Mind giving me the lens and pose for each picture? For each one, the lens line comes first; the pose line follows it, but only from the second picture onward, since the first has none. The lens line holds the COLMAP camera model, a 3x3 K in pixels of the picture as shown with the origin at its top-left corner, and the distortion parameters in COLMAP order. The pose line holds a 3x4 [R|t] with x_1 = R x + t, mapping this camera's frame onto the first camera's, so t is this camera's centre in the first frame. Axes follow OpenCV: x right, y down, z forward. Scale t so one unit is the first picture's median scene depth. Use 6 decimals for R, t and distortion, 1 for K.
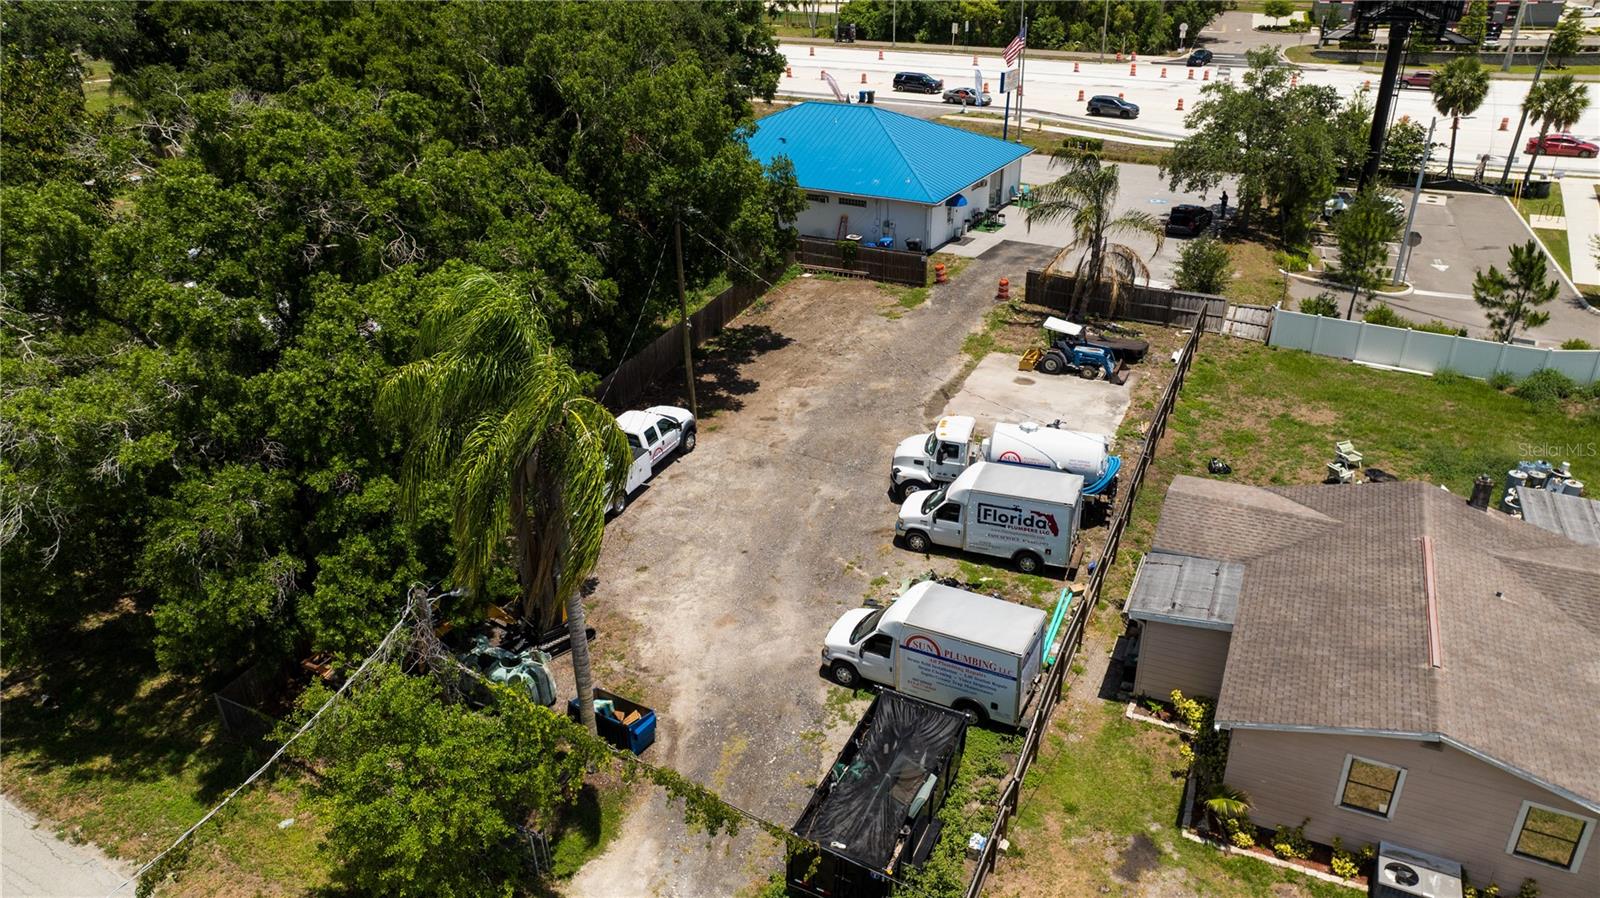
lens RADIAL K [[1126.5, 0, 805.0], [0, 1126.5, 448.2], [0, 0, 1]] dist [-0.033527, 0.033431]
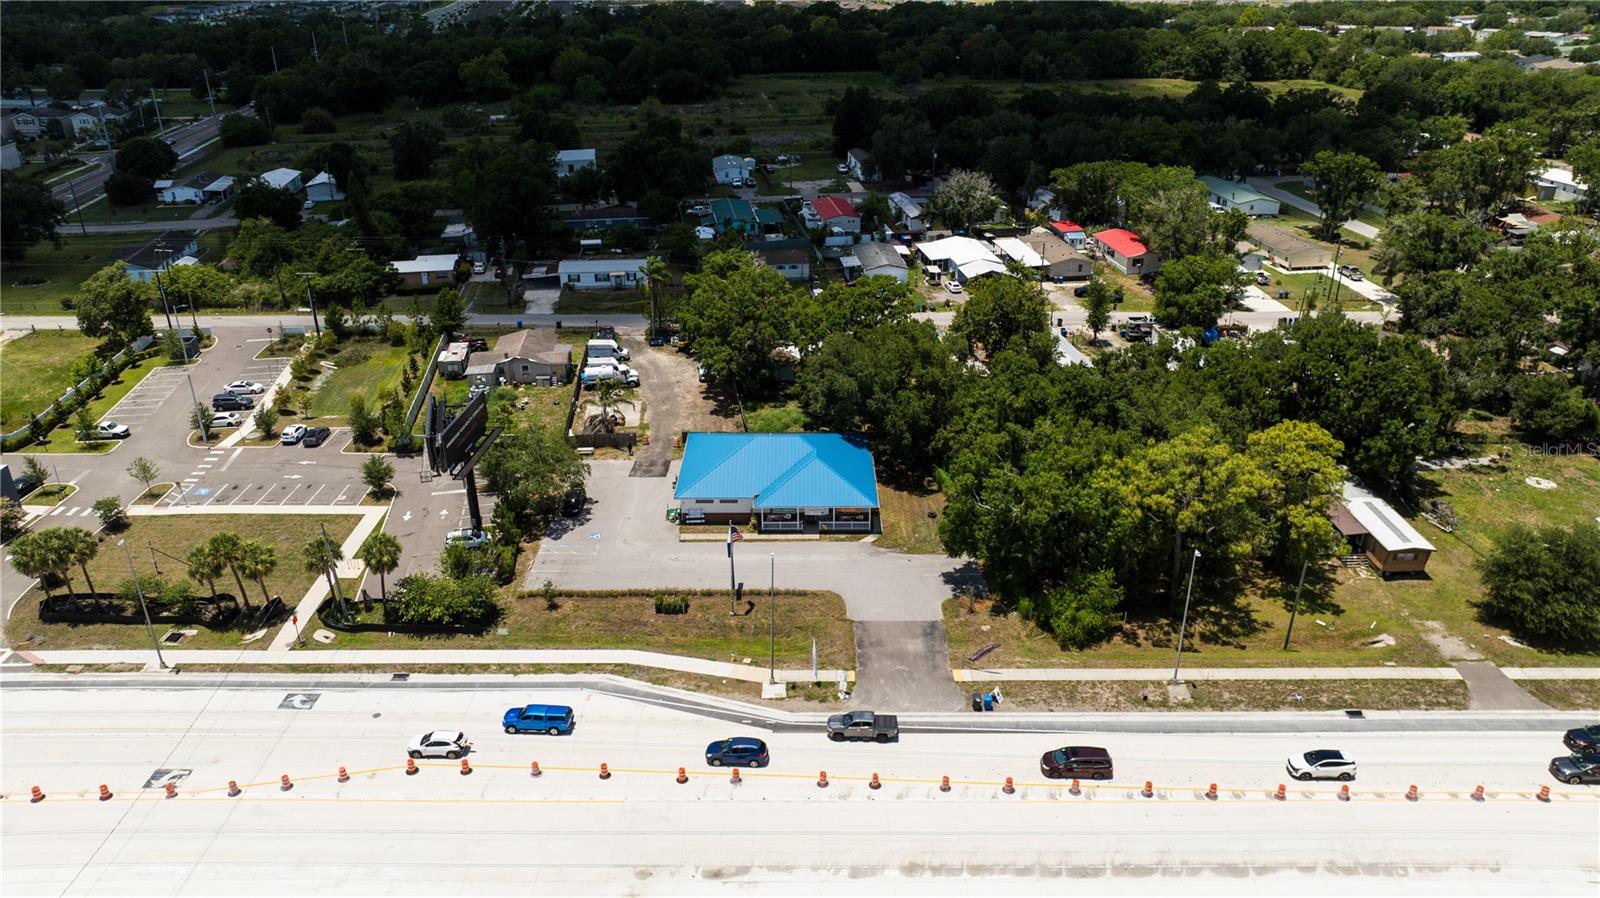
lens RADIAL K [[1126.5, 0, 803.9], [0, 1126.5, 456.8], [0, 0, 1]] dist [-0.033527, 0.033431]
pose [[-0.869918, 0.227869, -0.437401, 1.226718], [-0.204126, 0.640994, 0.739905, -2.551207], [0.448972, 0.732941, -0.511098, 3.152013]]
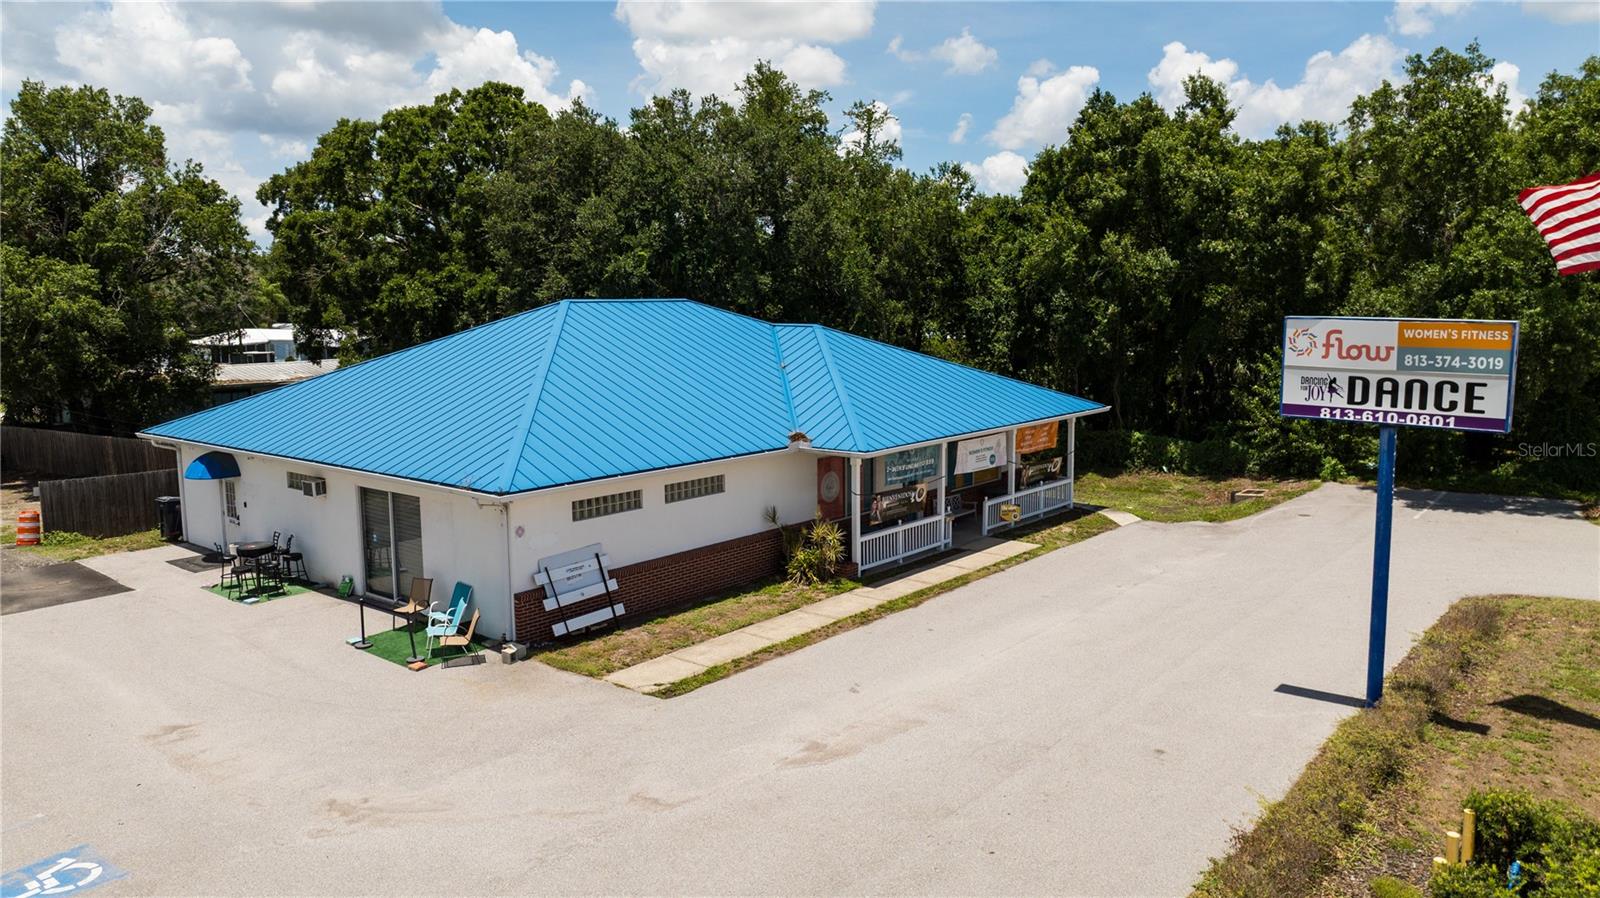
lens RADIAL K [[1126.5, 0, 799.7], [0, 1126.5, 445.8], [0, 0, 1]] dist [-0.033527, 0.033431]
pose [[-0.172386, 0.140605, -0.974943, 0.778330], [-0.428150, 0.880678, 0.202714, -0.622870], [0.887114, 0.452367, -0.091617, 1.870788]]
